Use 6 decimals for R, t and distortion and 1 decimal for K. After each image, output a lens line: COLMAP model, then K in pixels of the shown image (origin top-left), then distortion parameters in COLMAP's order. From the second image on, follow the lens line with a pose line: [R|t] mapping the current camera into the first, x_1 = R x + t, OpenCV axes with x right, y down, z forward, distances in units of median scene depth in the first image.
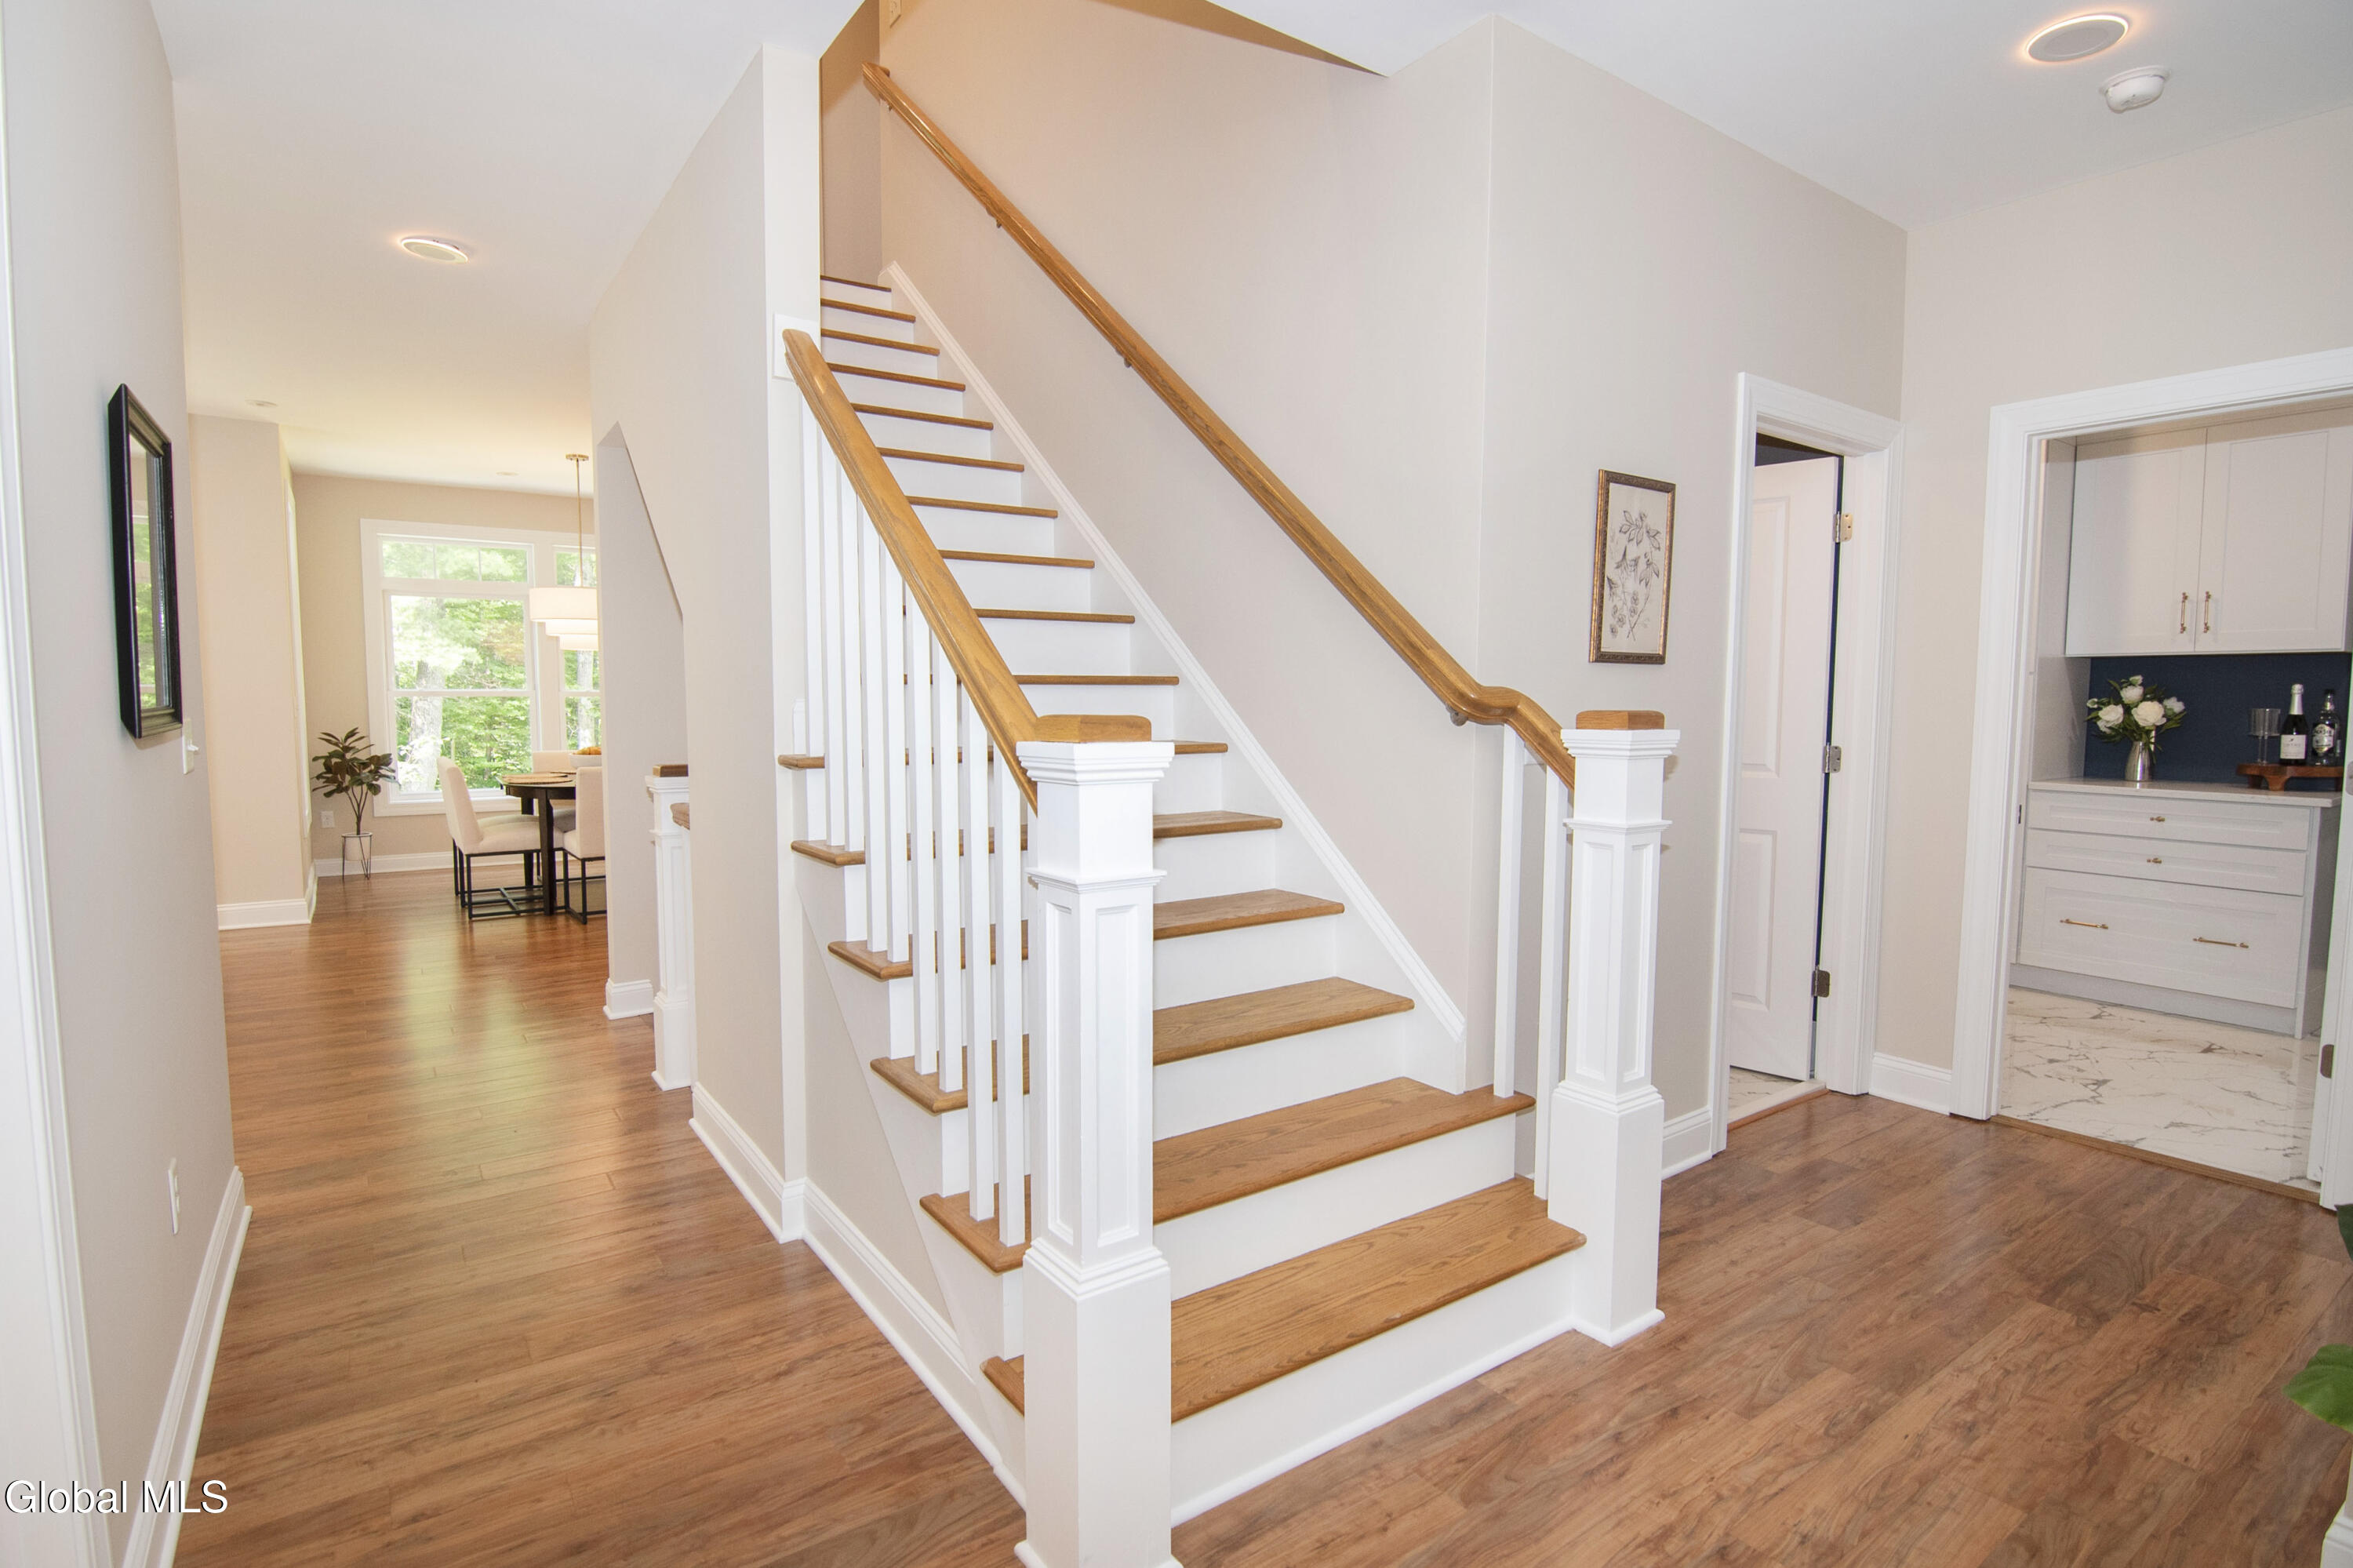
lens RADIAL K [[1150.4, 0, 1180.8], [0, 1150.4, 789.2], [0, 0, 1]] dist [-0.014496, -0.008391]
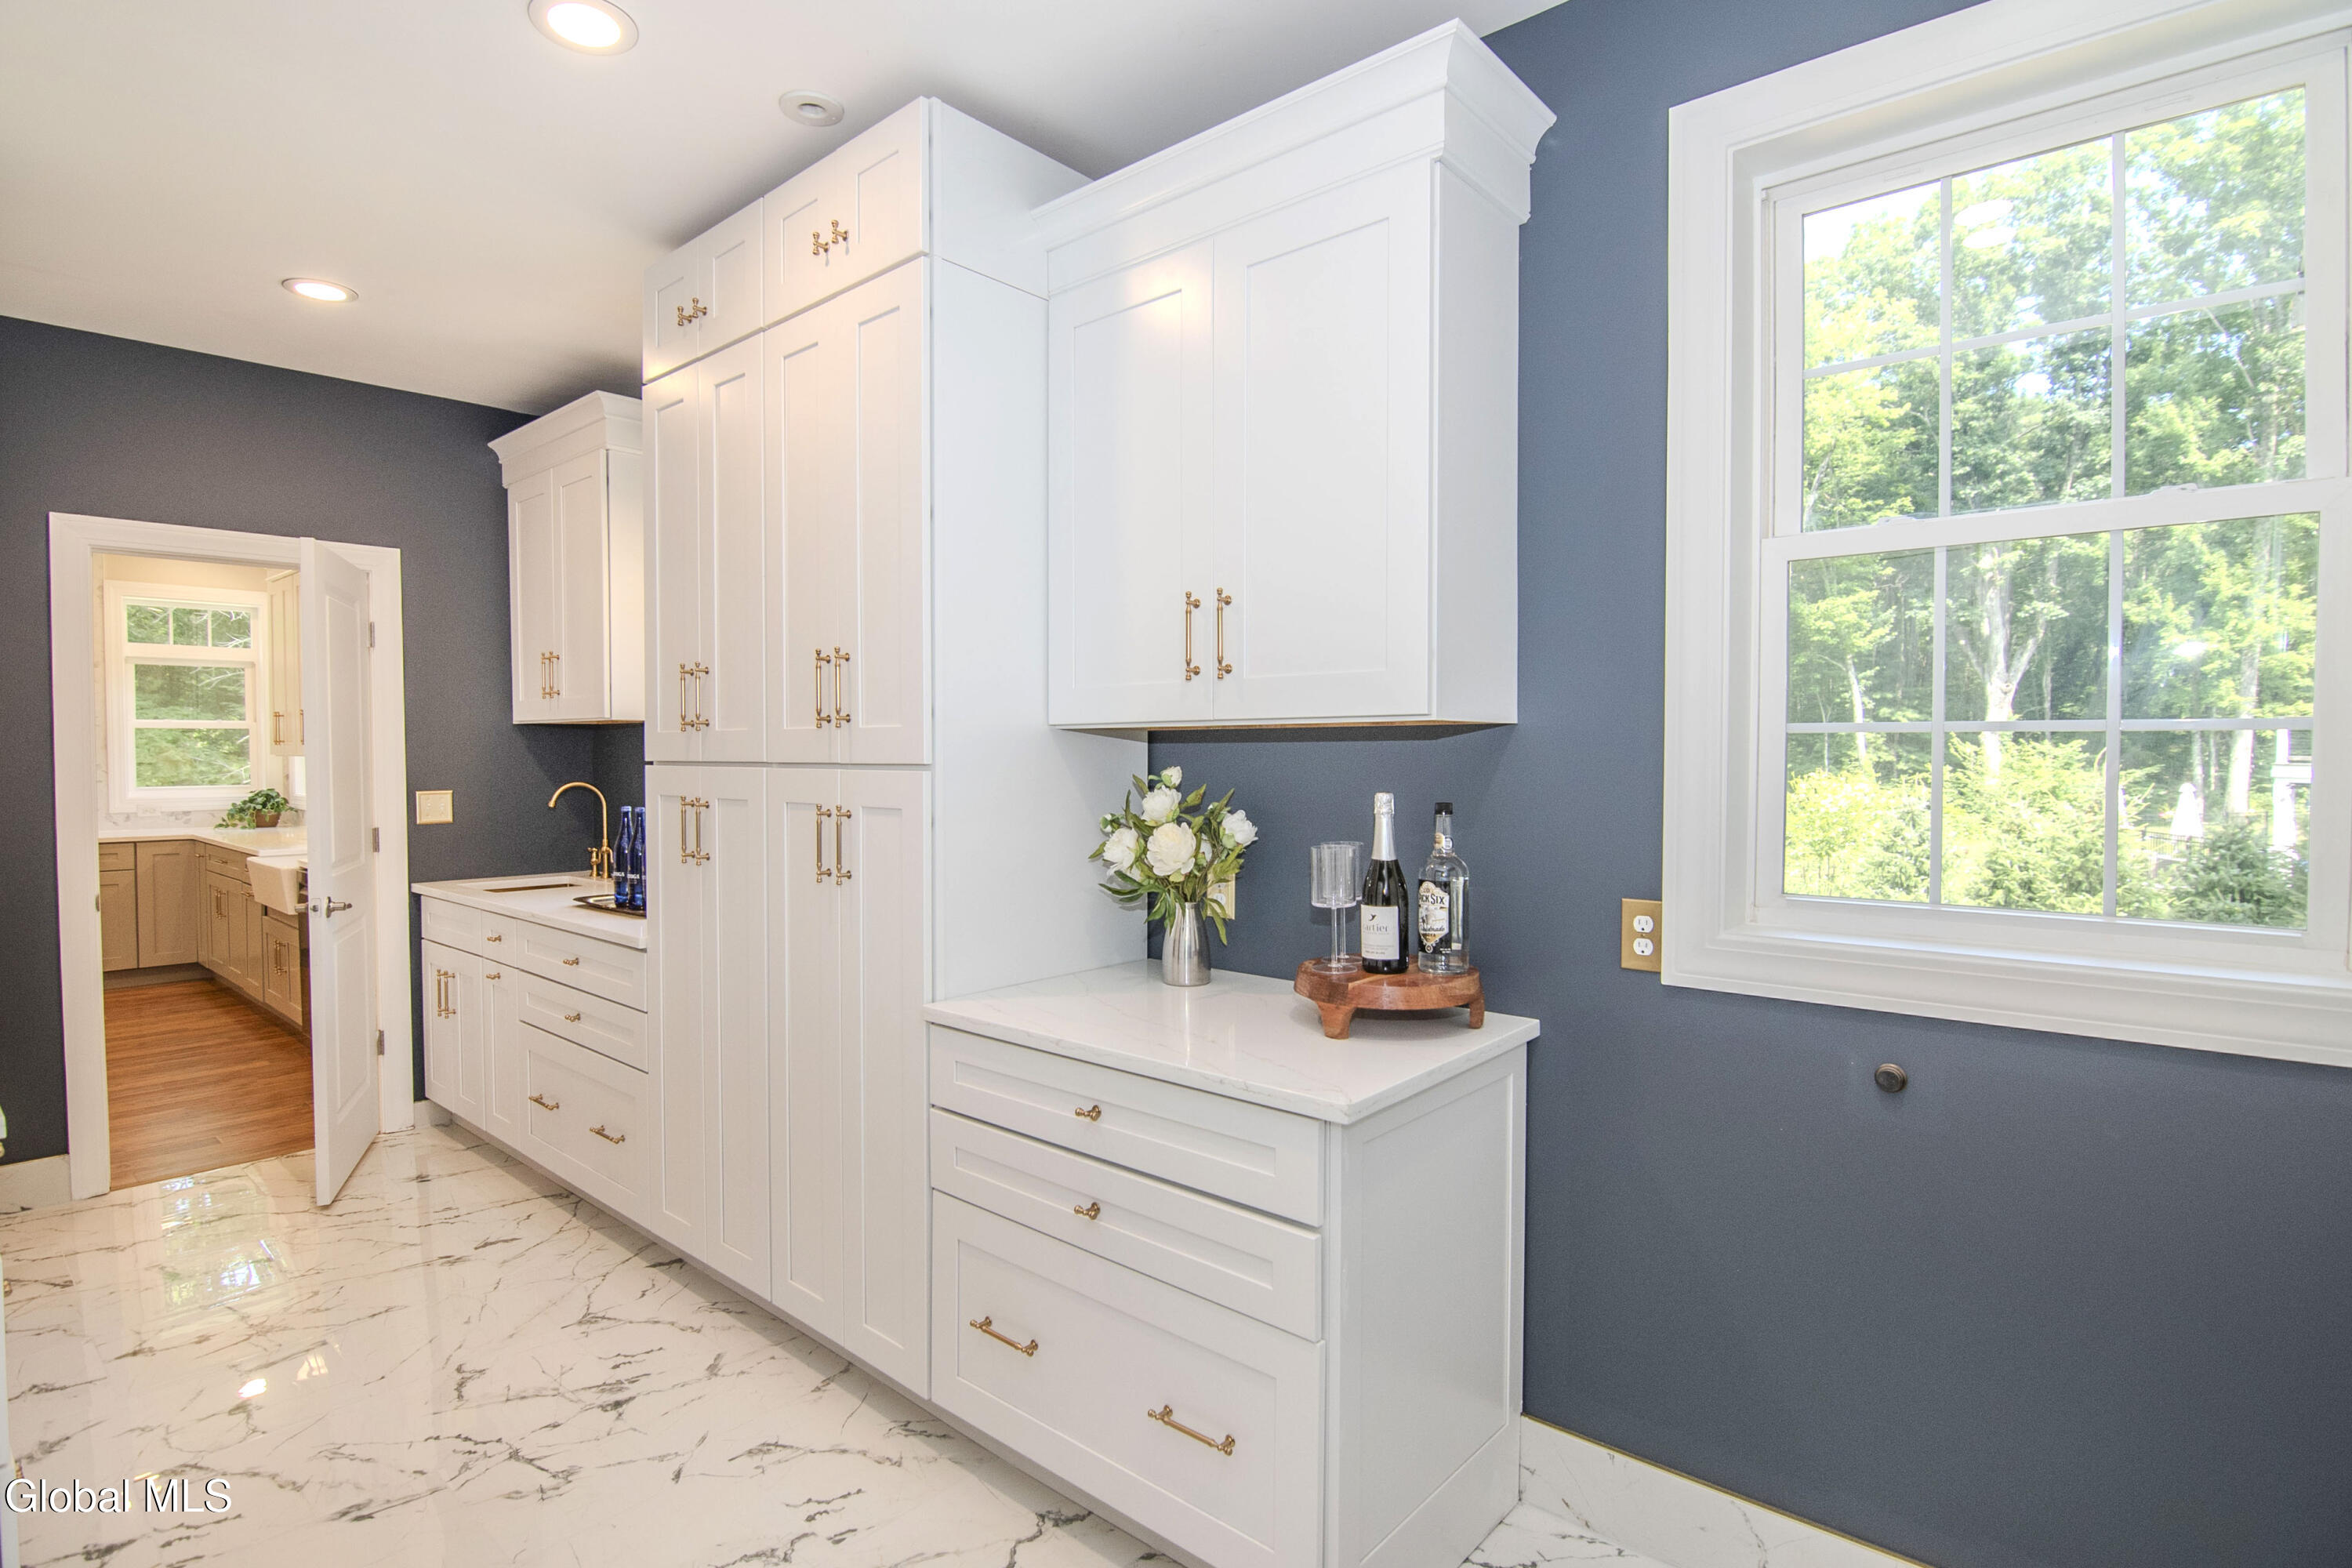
lens RADIAL K [[1149.9, 0, 1172.5], [0, 1149.9, 779.7], [0, 0, 1]] dist [-0.014496, -0.008391]
pose [[0.968666, -0.007016, 0.248267, 0.721299], [0.020266, 0.998501, -0.050853, -0.070070], [-0.247538, 0.054291, 0.967356, 0.518220]]
